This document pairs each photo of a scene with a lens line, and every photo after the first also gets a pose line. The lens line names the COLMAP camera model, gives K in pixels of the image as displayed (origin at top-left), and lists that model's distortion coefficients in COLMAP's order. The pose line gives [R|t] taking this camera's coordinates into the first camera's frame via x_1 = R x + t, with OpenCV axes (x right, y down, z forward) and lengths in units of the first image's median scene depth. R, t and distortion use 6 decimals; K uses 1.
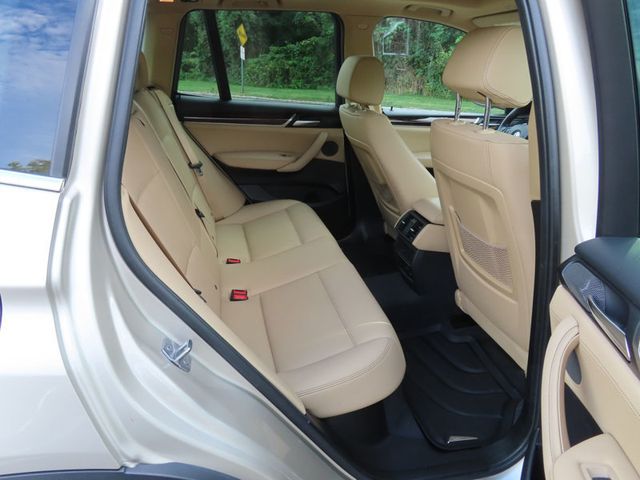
lens RADIAL K [[462.0, 0, 317.5], [0, 462.0, 239.8], [0, 0, 1]] dist [-0.005473, -0.000293]
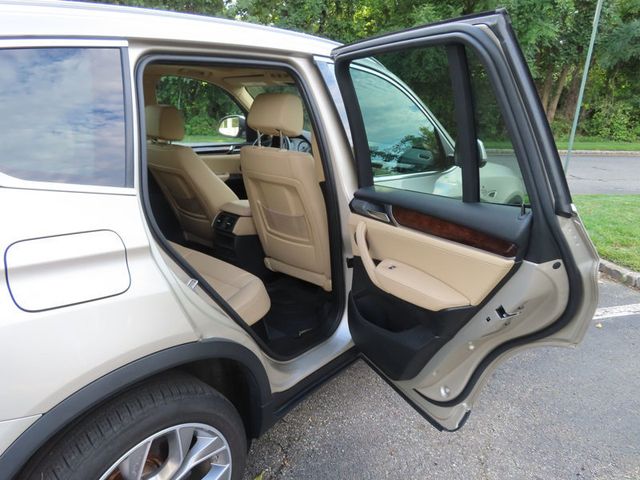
lens RADIAL K [[462.0, 0, 317.5], [0, 462.0, 239.8], [0, 0, 1]] dist [-0.005473, -0.000293]
pose [[0.796410, -0.182910, 0.576433, -0.437168], [0.222163, 0.975007, 0.002438, 0.089871], [-0.562472, 0.126120, 0.817141, -0.341466]]
